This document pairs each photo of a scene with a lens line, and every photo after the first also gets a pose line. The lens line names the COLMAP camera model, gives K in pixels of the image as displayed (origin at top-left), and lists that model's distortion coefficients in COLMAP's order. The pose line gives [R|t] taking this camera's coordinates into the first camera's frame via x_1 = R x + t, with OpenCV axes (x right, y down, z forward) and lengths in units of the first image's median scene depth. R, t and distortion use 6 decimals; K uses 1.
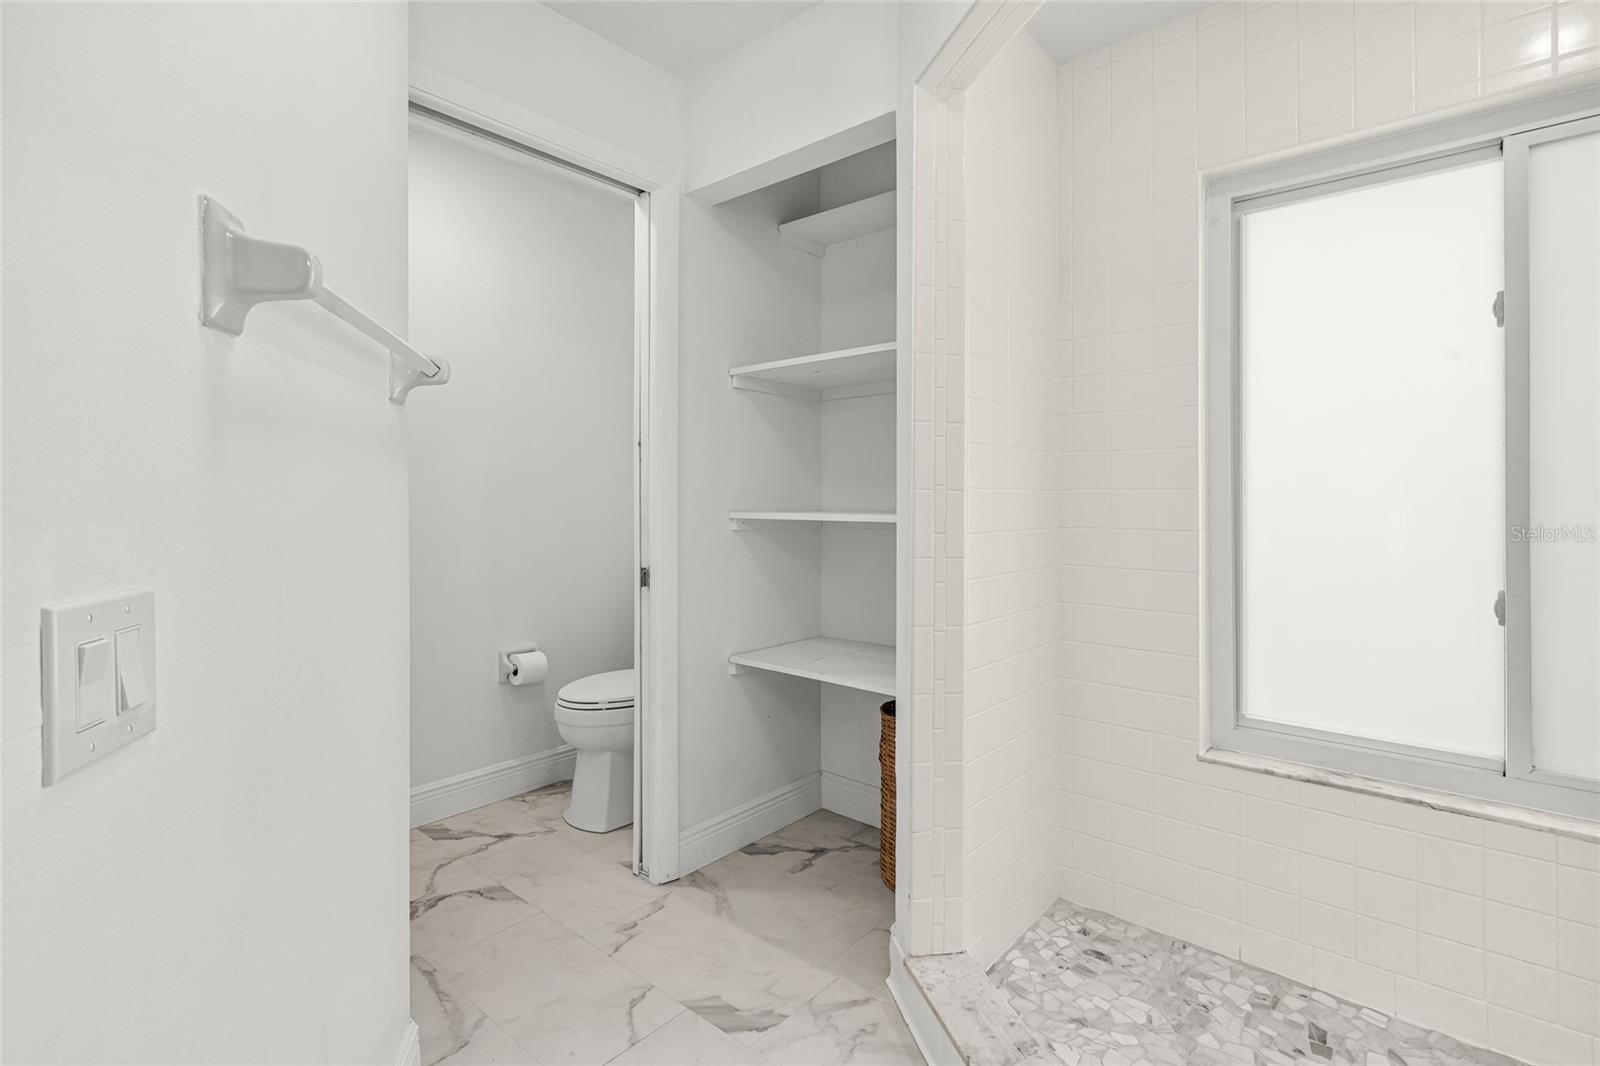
lens RADIAL K [[742.6, 0, 801.5], [0, 742.6, 495.8], [0, 0, 1]] dist [0.000611, -0.000019]
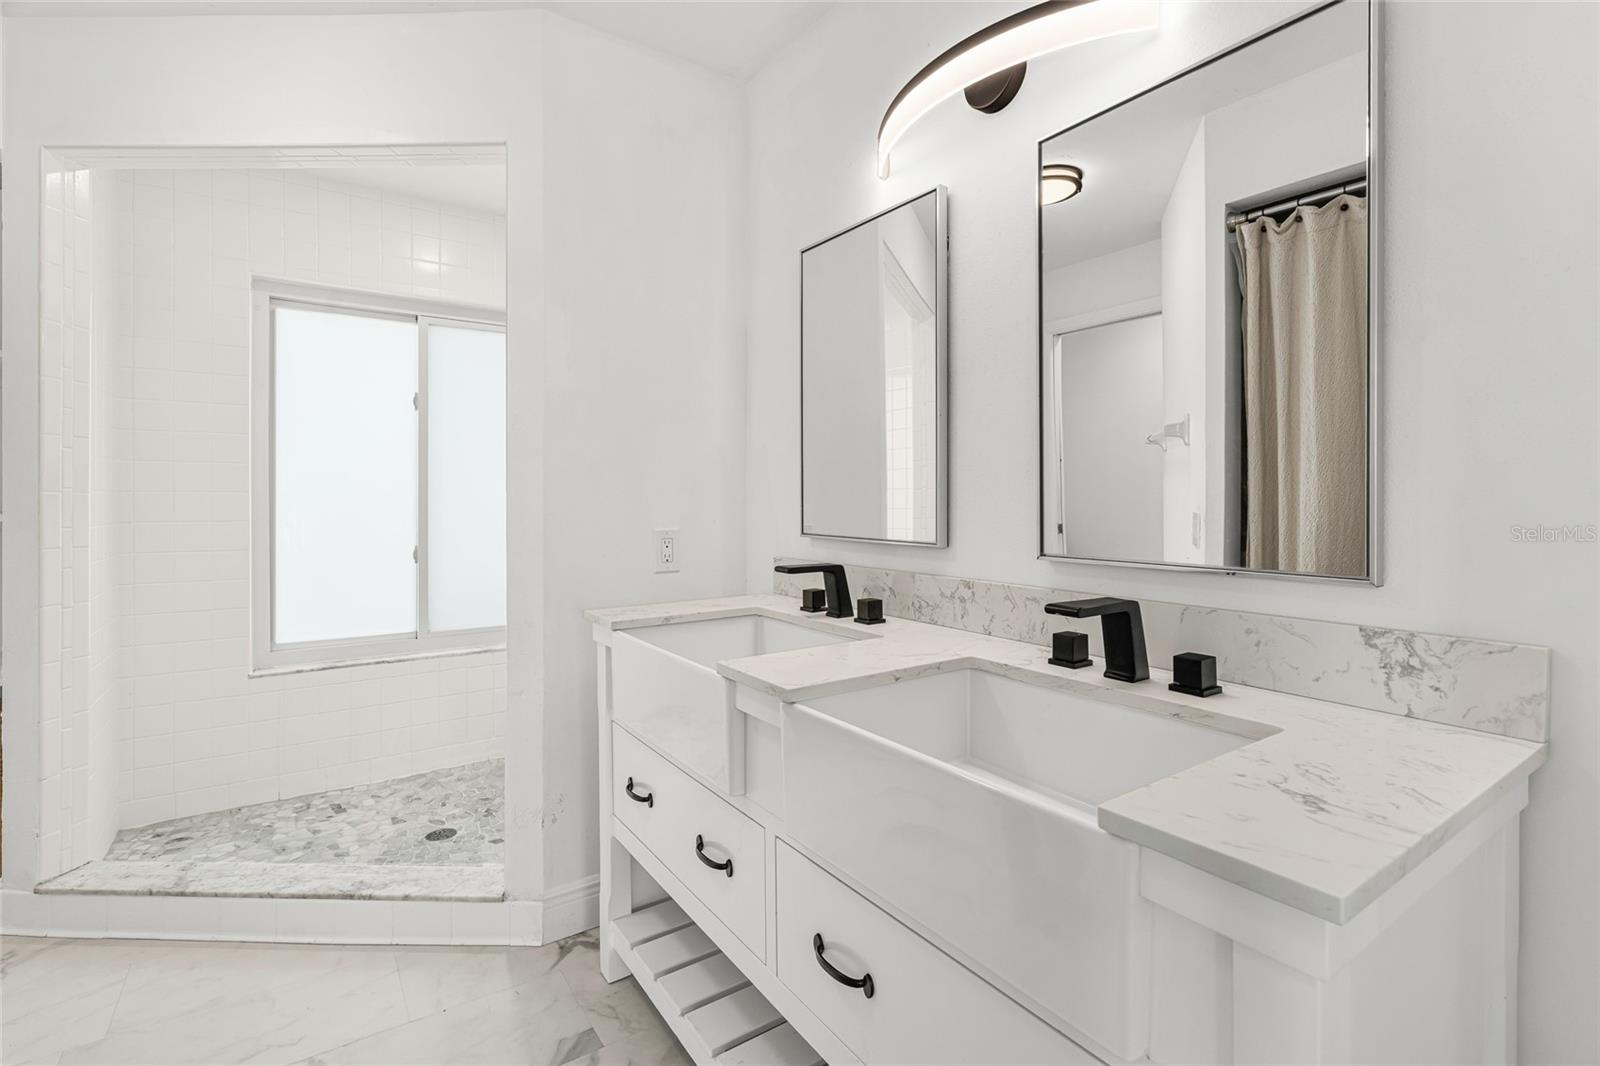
lens RADIAL K [[742.6, 0, 801.5], [0, 742.6, 495.8], [0, 0, 1]] dist [0.000611, -0.000019]
pose [[0.246513, 0.001947, 0.969137, -0.659191], [-0.007902, 0.999969, 0.000001, -0.010574], [-0.969107, -0.007659, 0.246521, -0.436551]]
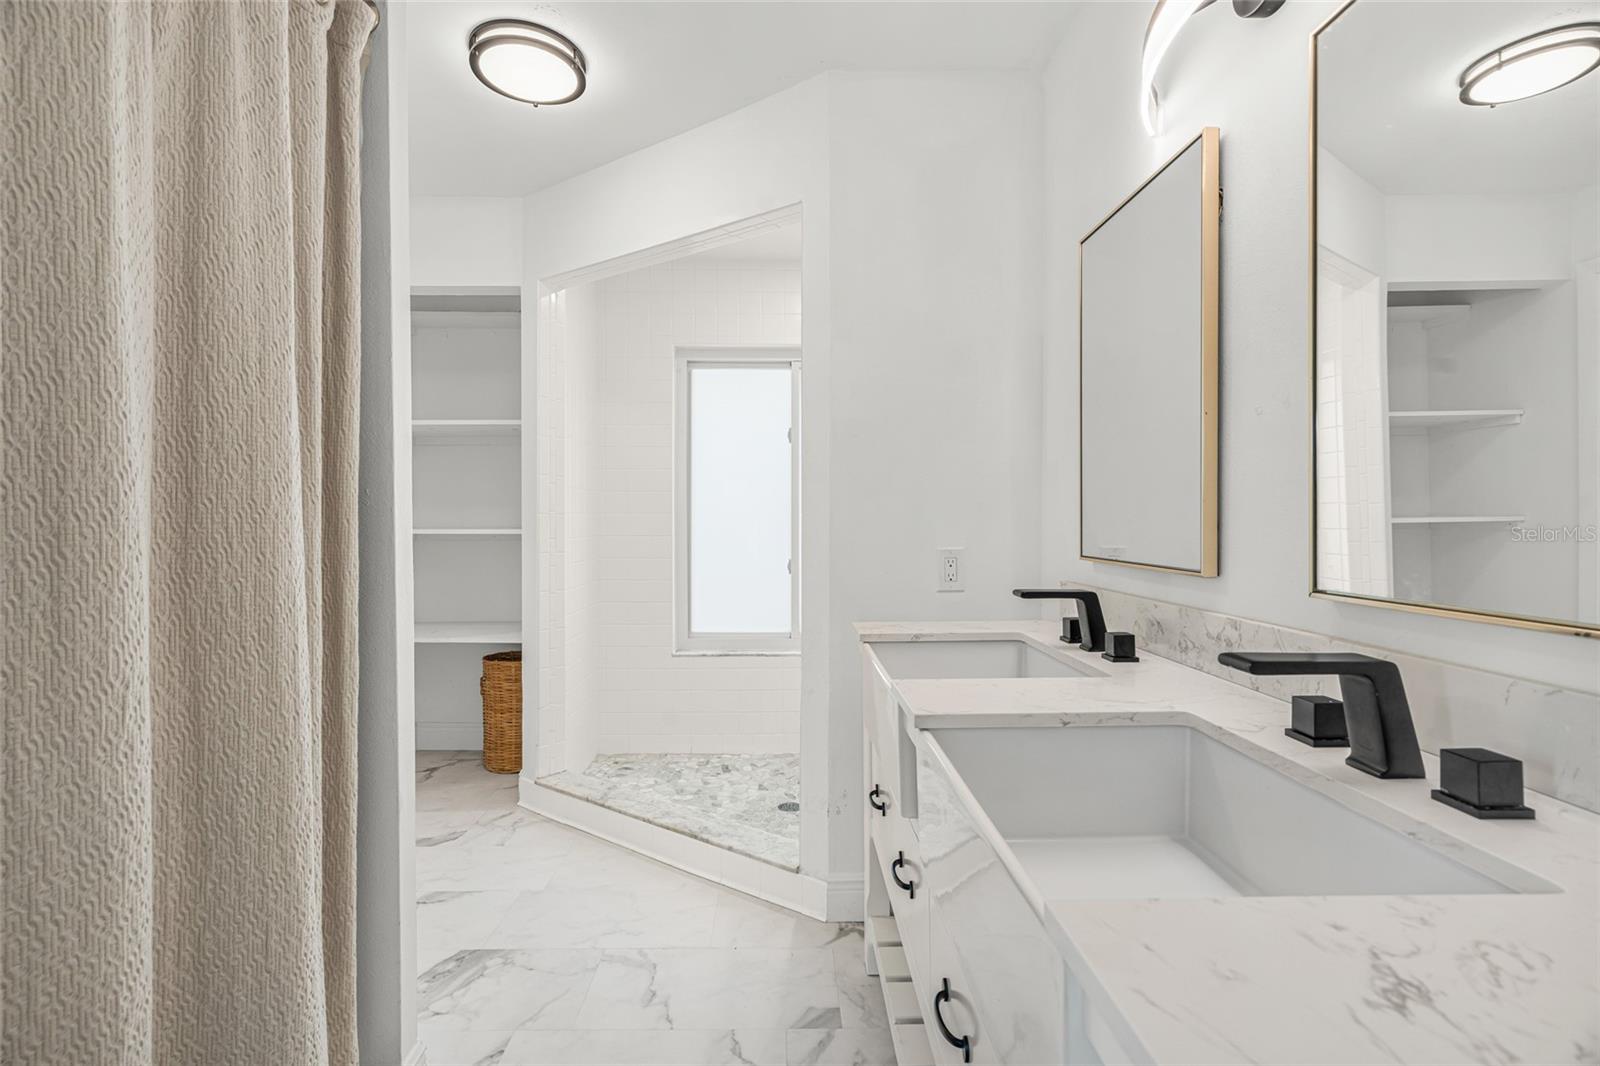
lens RADIAL K [[731.9, 0, 798.5], [0, 731.9, 526.3], [0, 0, 1]] dist [-0.001714, 0.000151]
pose [[0.740731, -0.007332, 0.671762, -0.519510], [-0.004331, 0.999868, 0.015689, -0.007946], [-0.671788, -0.014531, 0.740601, -0.645444]]
